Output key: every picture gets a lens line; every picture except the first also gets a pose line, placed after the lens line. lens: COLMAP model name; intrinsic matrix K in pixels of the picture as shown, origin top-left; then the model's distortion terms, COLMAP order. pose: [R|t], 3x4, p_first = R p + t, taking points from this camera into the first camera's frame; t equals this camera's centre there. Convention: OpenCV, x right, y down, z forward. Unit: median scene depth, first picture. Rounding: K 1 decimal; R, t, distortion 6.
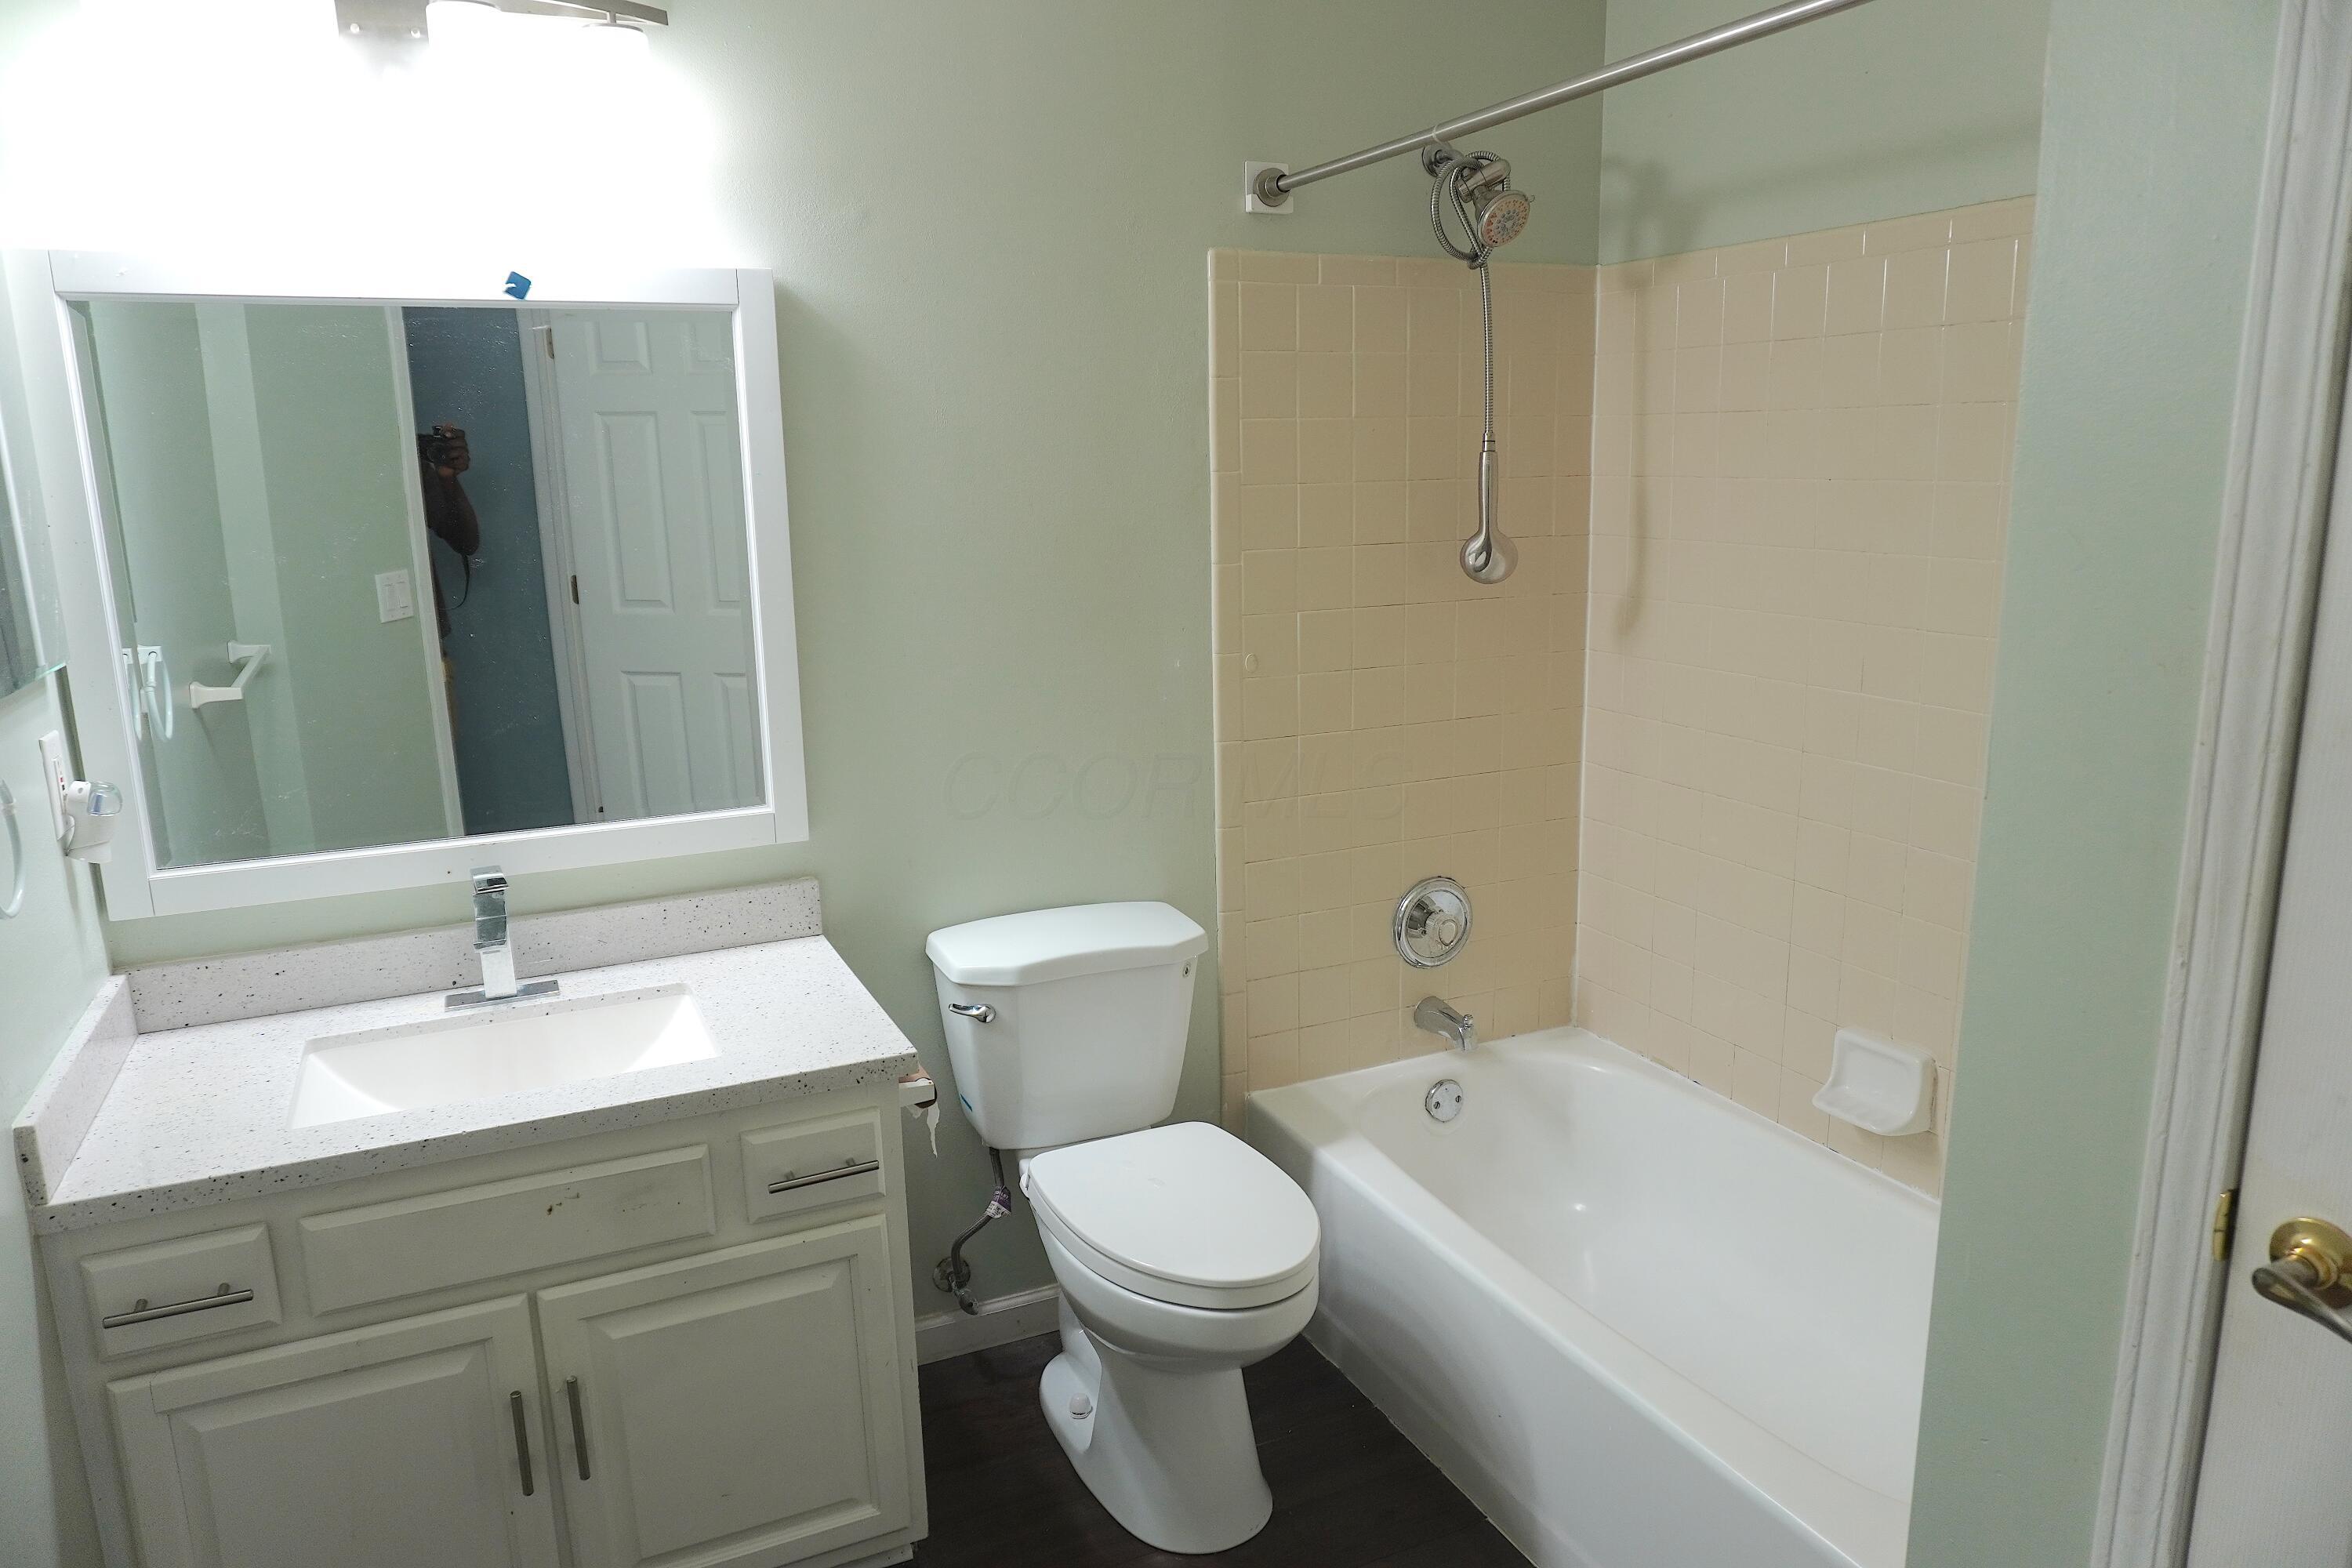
lens RADIAL K [[1601.9, 0, 1176.2], [0, 1601.9, 776.7], [0, 0, 1]] dist [-0.000430, 0.002432]
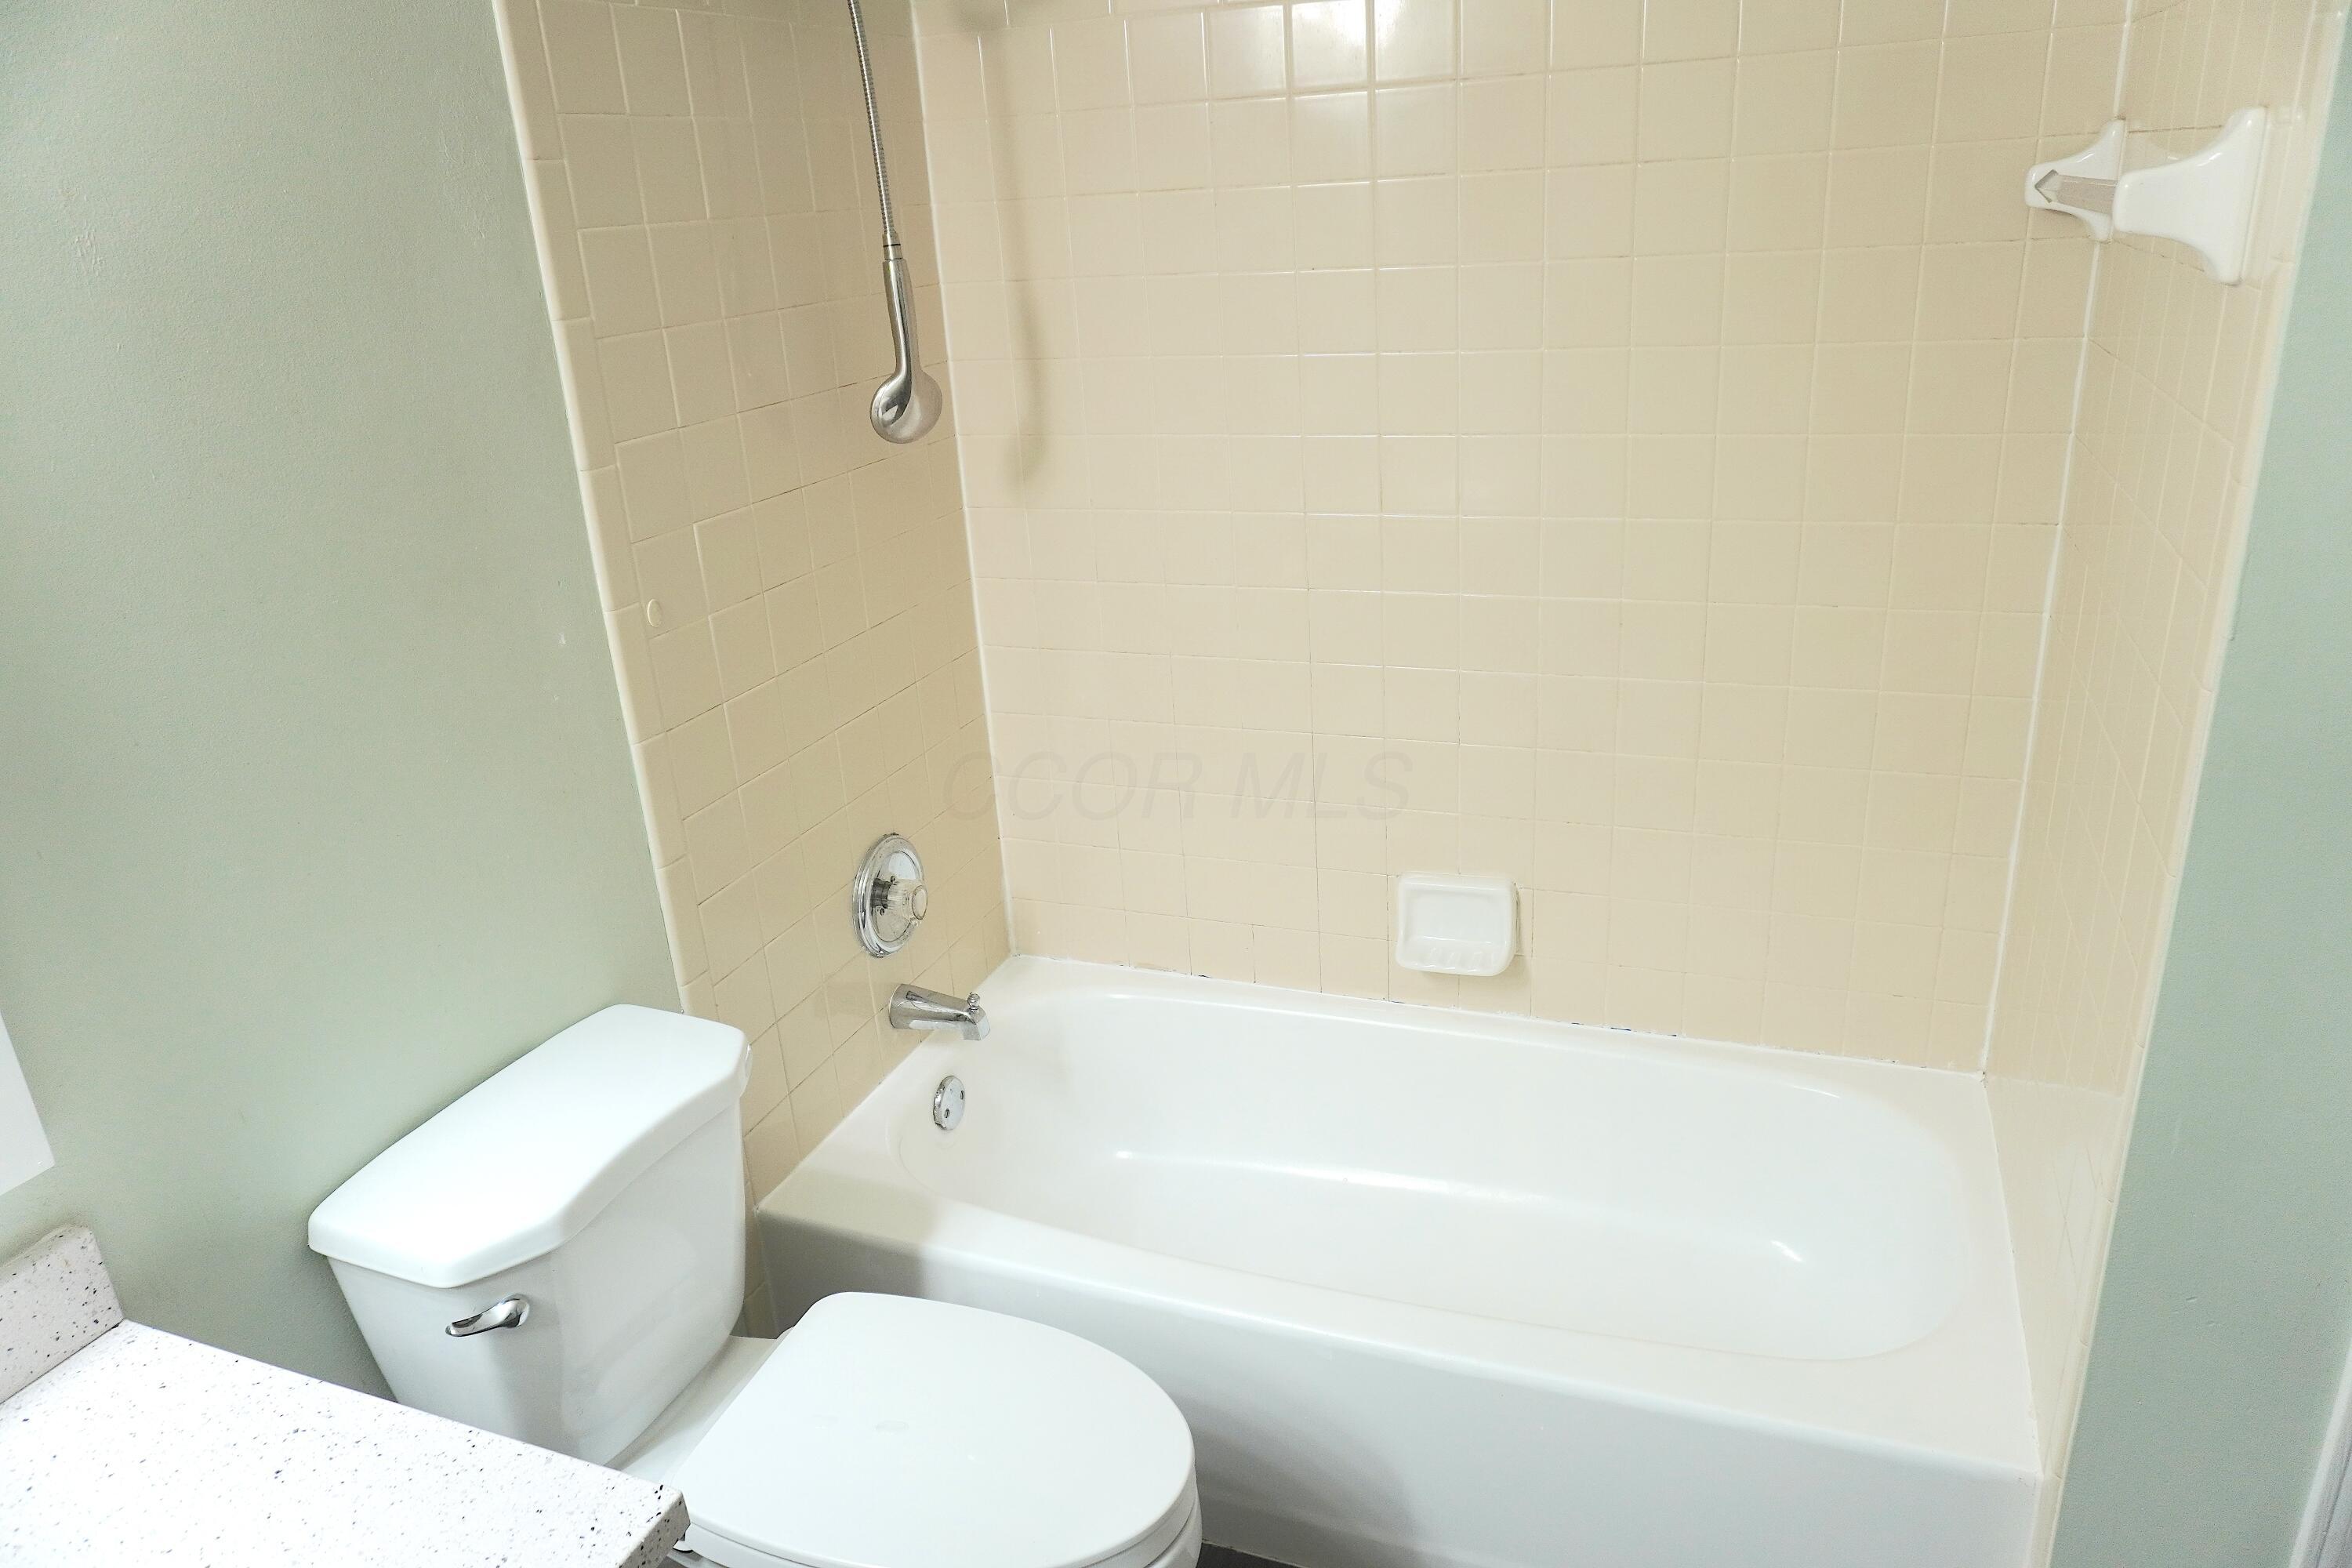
lens RADIAL K [[1601.9, 0, 1176.2], [0, 1601.9, 776.7], [0, 0, 1]] dist [-0.000430, 0.002432]
pose [[0.727908, -0.265254, 0.632289, -0.225961], [0.188002, 0.964011, 0.187982, -0.088223], [-0.659397, -0.017962, 0.751580, 0.361186]]
